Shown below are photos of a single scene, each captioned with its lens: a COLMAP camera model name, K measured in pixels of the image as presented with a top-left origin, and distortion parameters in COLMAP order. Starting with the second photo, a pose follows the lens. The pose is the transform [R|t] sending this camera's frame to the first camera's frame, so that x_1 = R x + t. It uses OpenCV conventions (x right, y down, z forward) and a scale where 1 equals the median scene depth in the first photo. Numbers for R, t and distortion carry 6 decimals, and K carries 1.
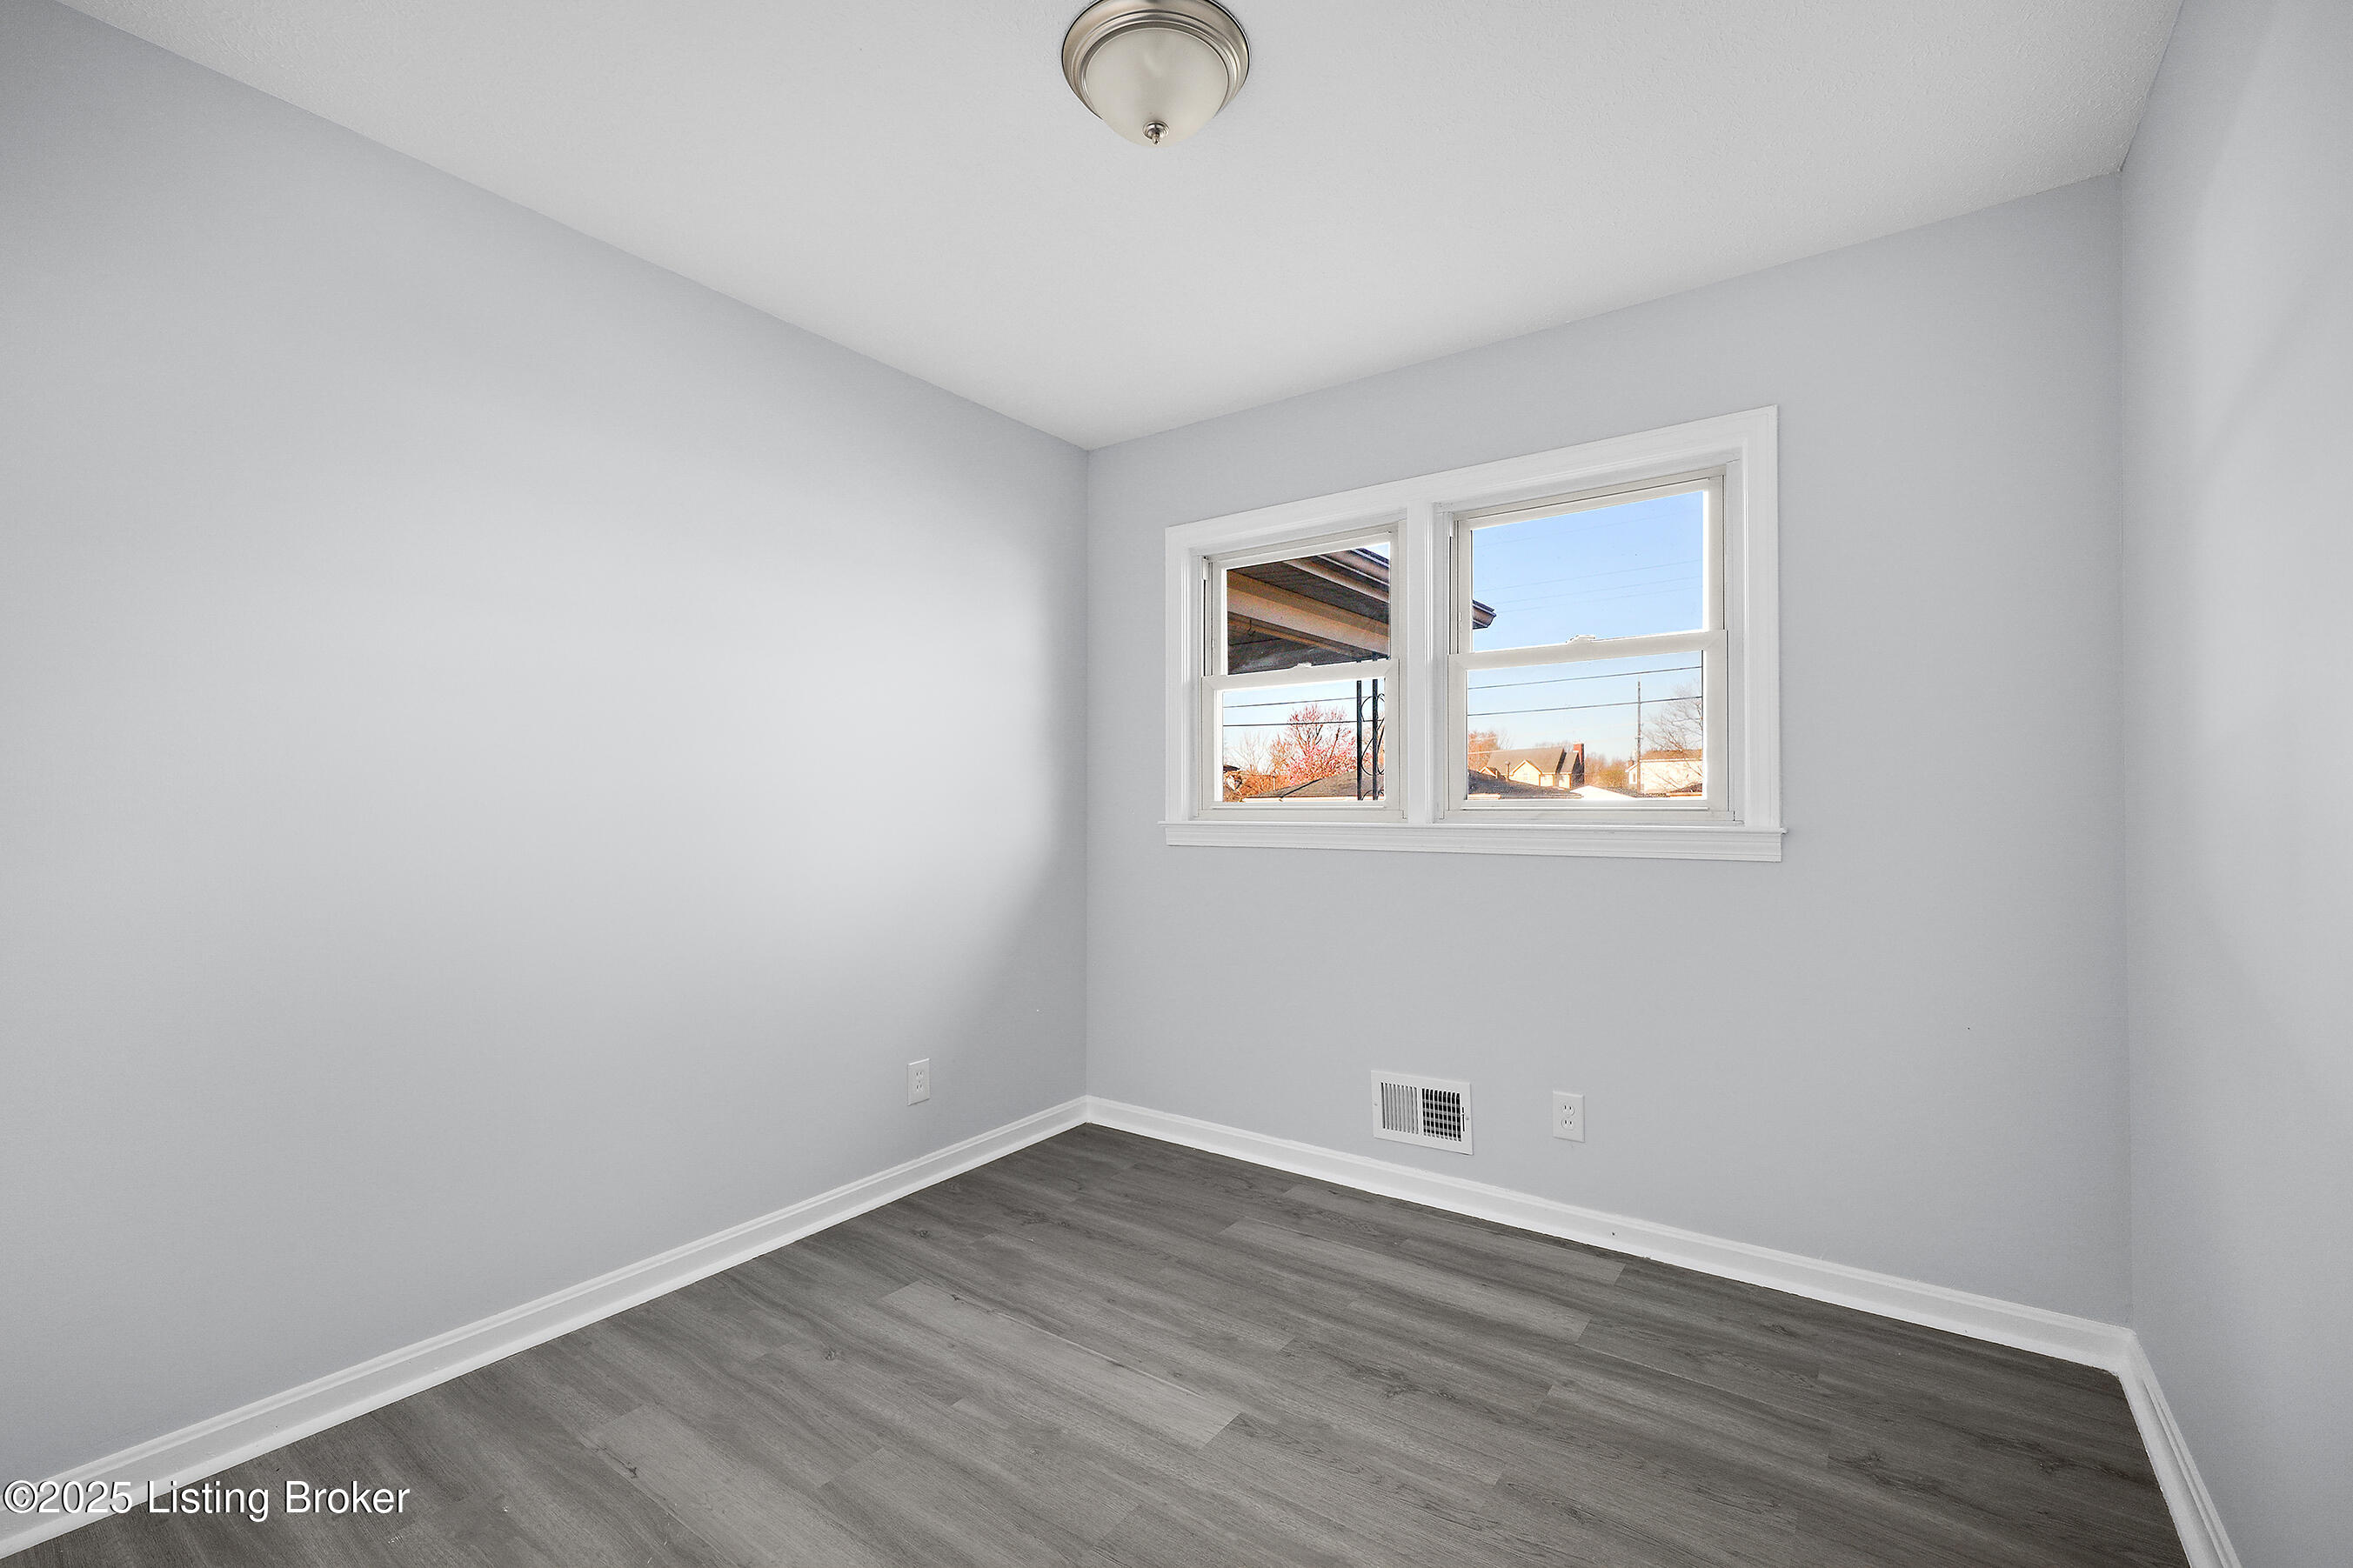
lens RADIAL K [[958.2, 0, 1195.7], [0, 958.2, 786.4], [0, 0, 1]] dist [-0.004450, 0.000432]
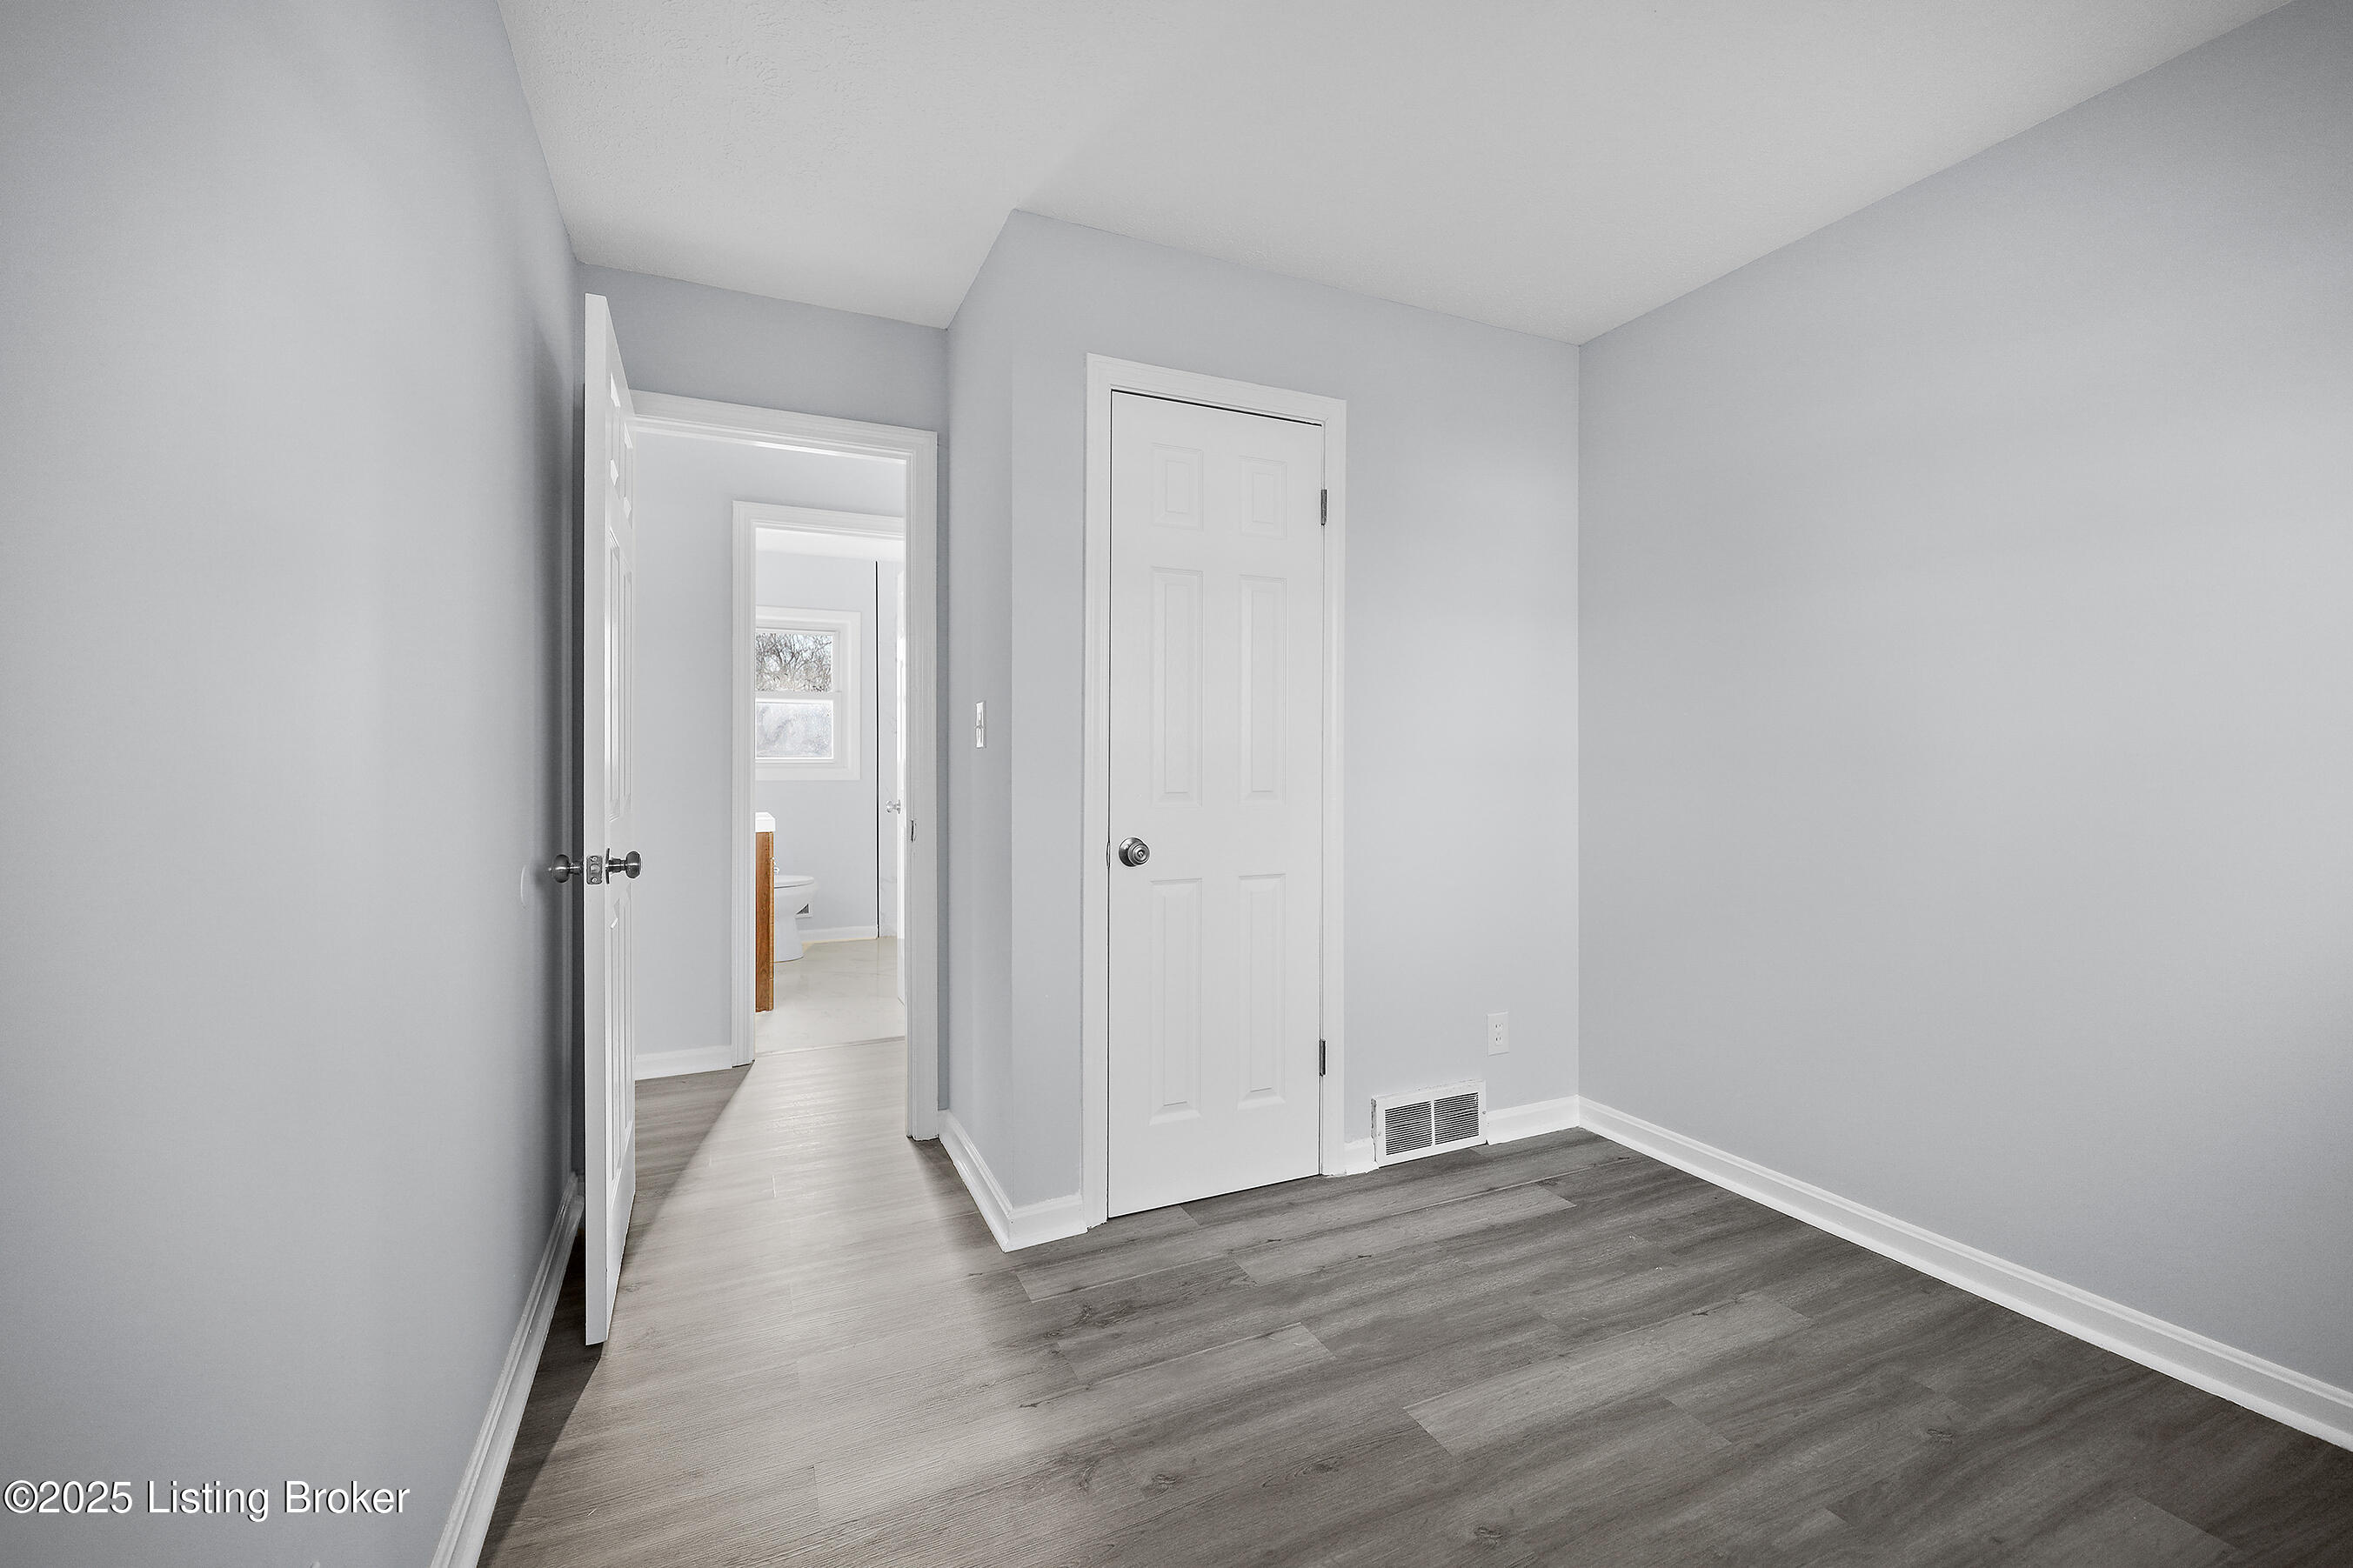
lens RADIAL K [[958.2, 0, 1185.4], [0, 958.2, 776.5], [0, 0, 1]] dist [-0.004450, 0.000432]
pose [[-0.477256, 0.019014, -0.878559, 0.670906], [0.026137, 0.999631, 0.007436, 0.020906], [0.878376, -0.019414, -0.477576, 0.910055]]
